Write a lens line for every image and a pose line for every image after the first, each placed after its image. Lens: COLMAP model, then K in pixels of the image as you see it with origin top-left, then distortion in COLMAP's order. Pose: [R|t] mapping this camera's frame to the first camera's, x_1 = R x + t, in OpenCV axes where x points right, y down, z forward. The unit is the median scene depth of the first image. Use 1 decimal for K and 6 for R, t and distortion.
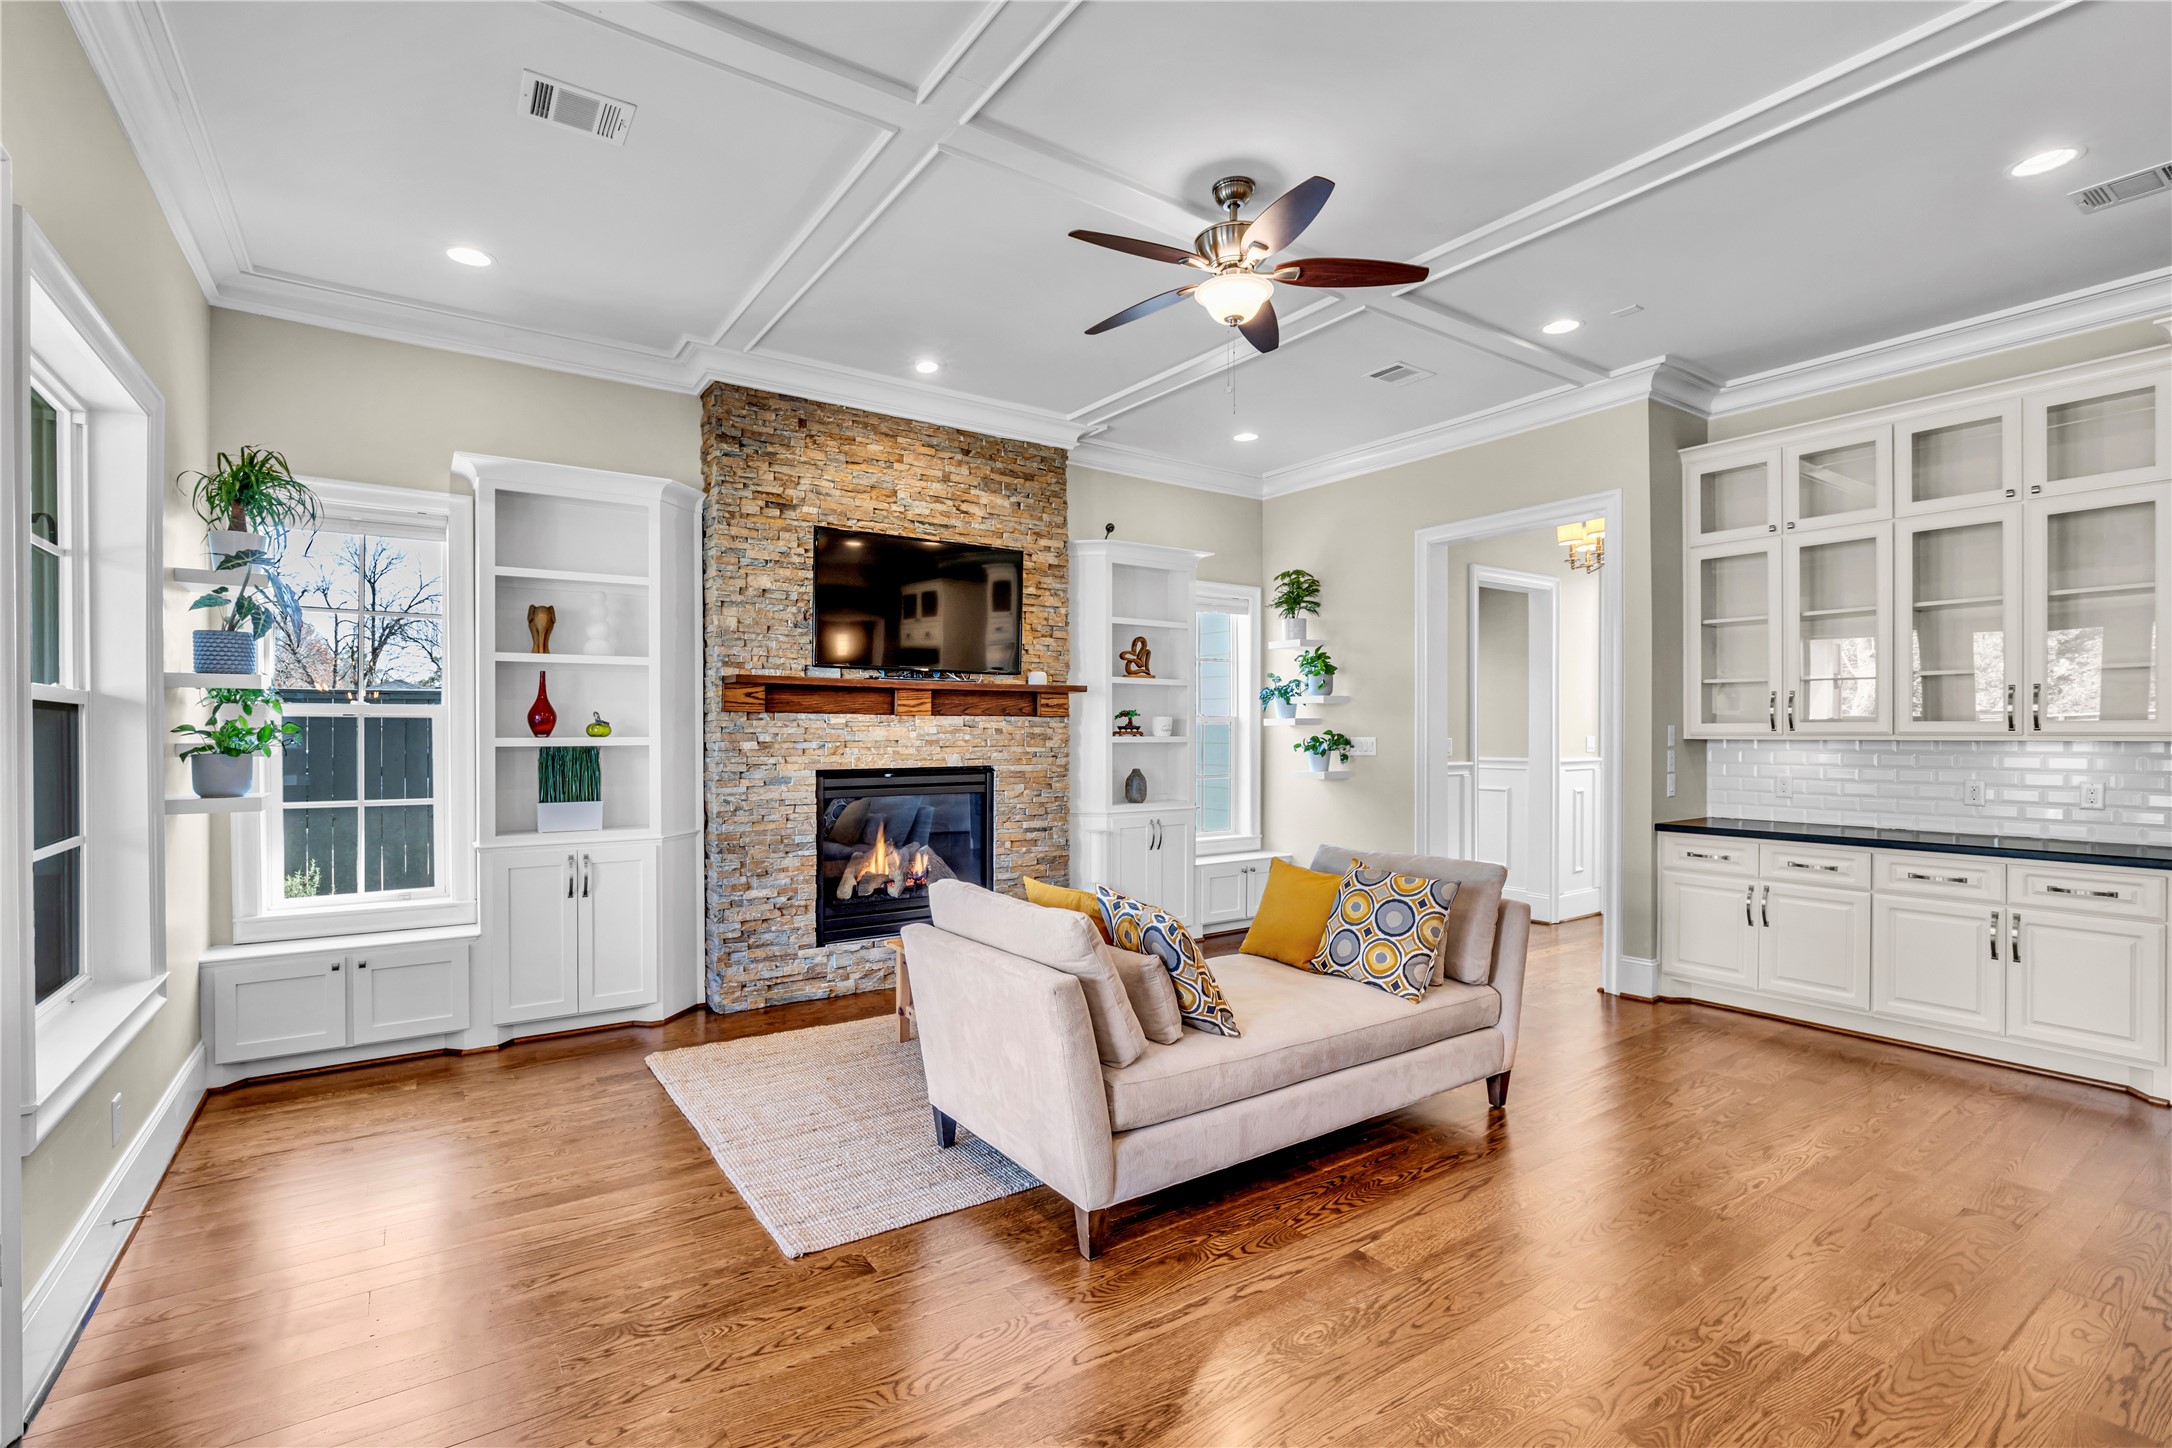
lens RADIAL K [[1000.0, 0, 1087.0], [0, 1000.0, 735.1], [0, 0, 1]] dist [-0.000666, -0.000146]
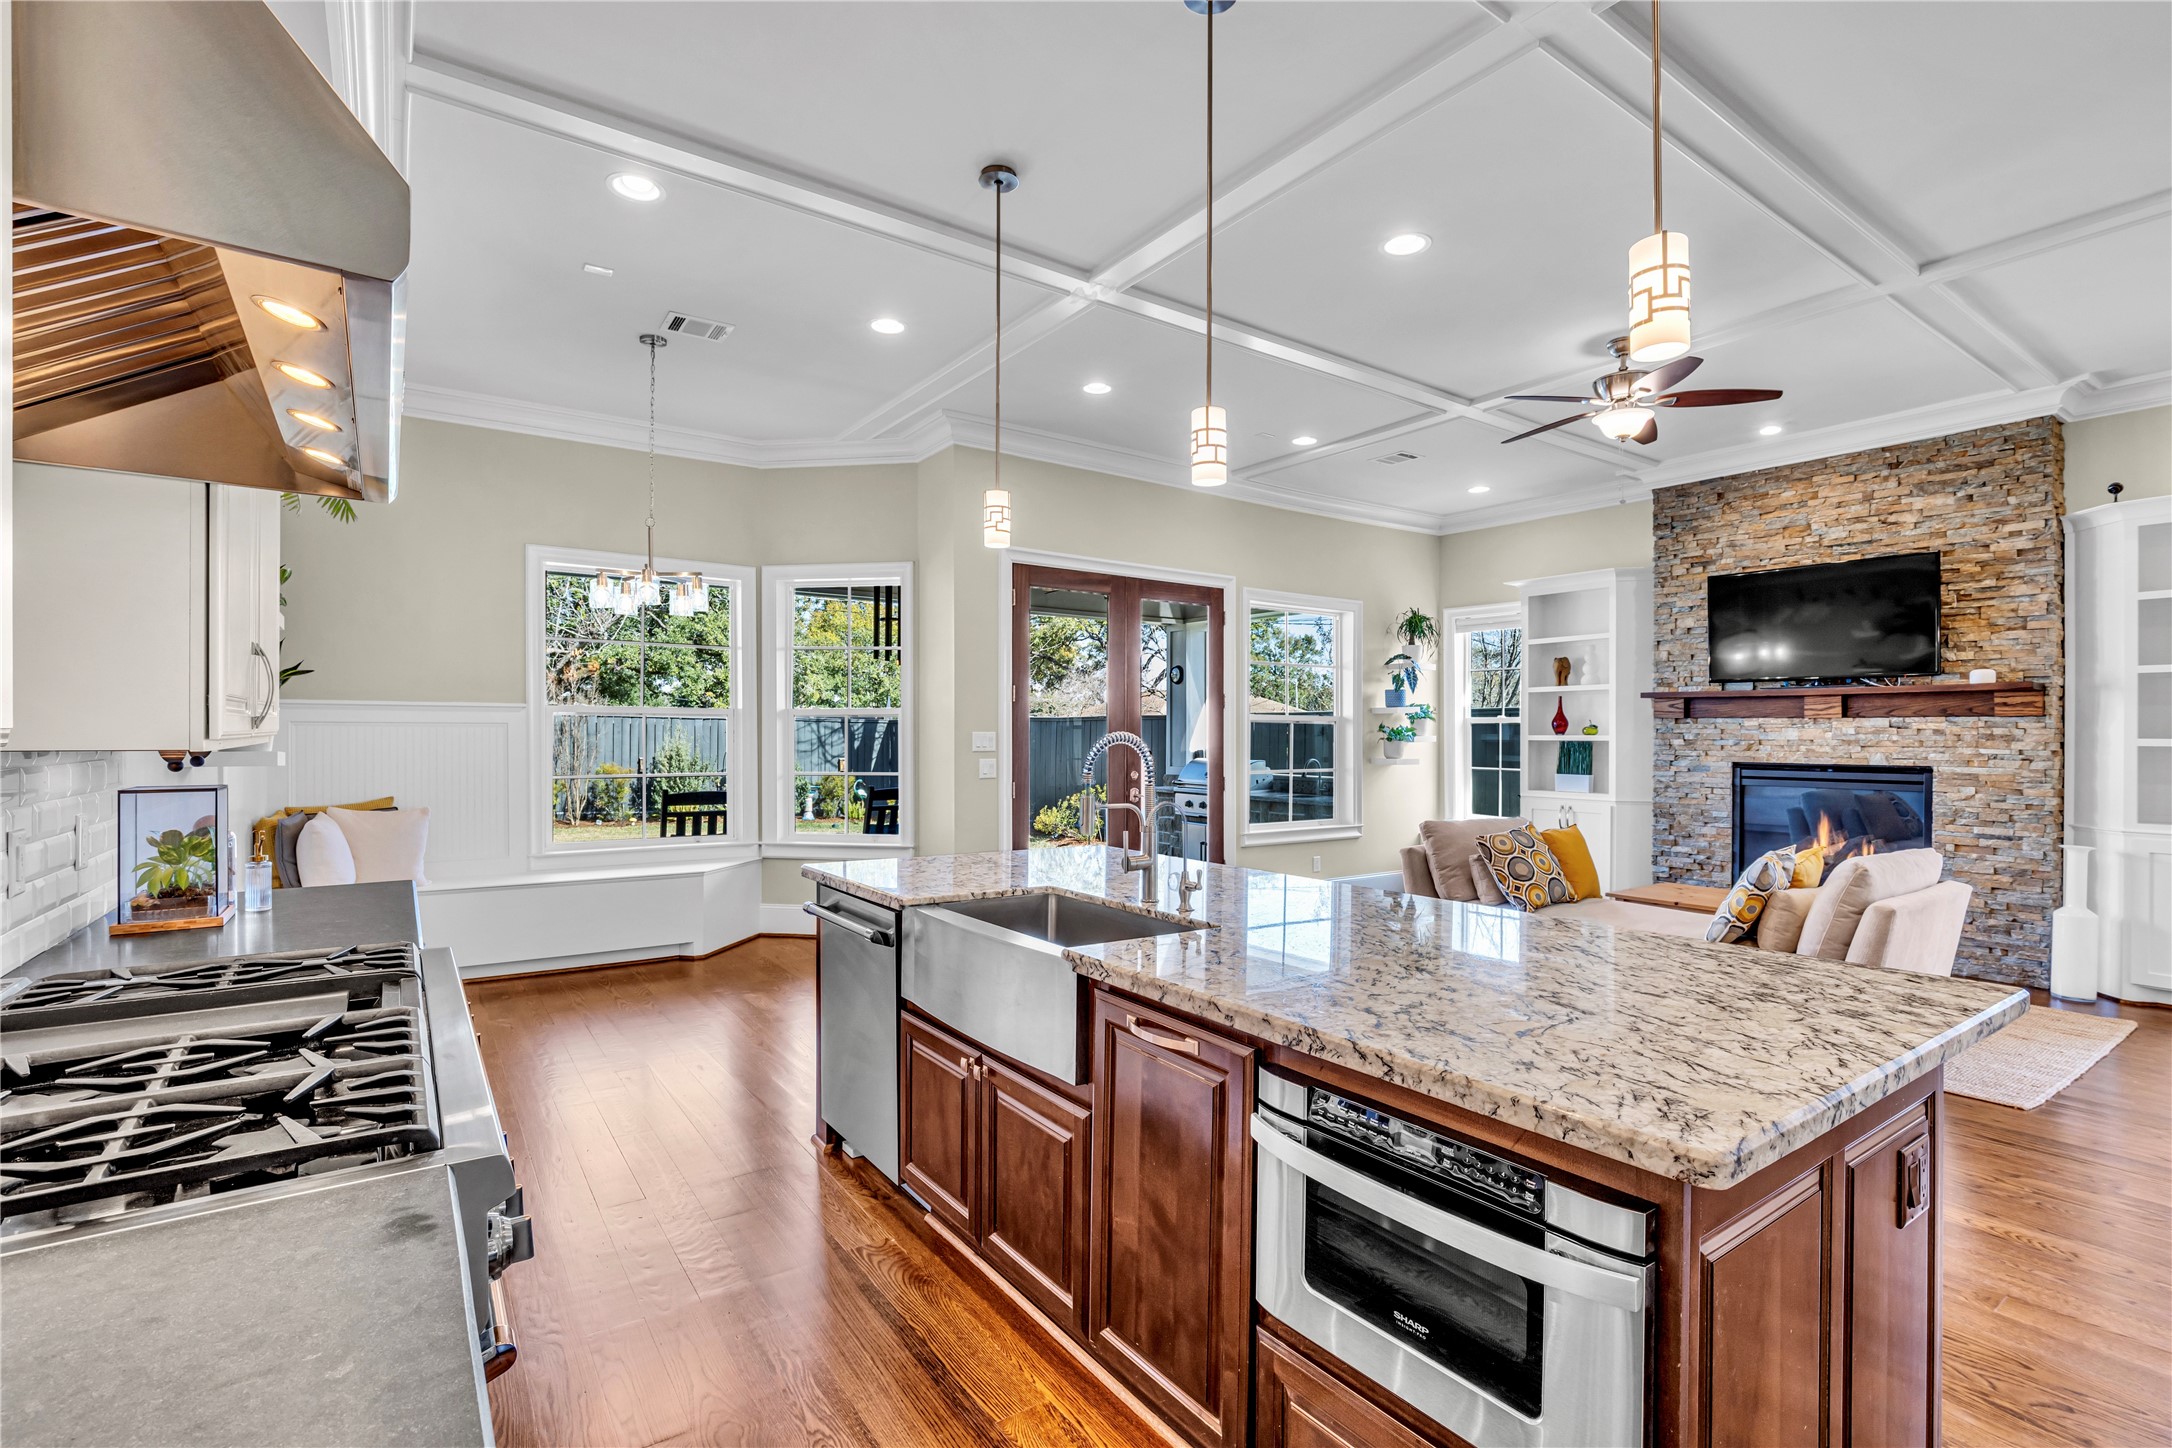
lens RADIAL K [[1000.0, 0, 1081.4], [0, 1000.0, 732.1], [0, 0, 1]] dist [-0.000666, -0.000146]
pose [[0.002324, 0.002344, -0.999995, 0.956221], [-0.002660, 0.999994, 0.002338, -0.004132], [0.999994, 0.002654, 0.002330, 0.151958]]
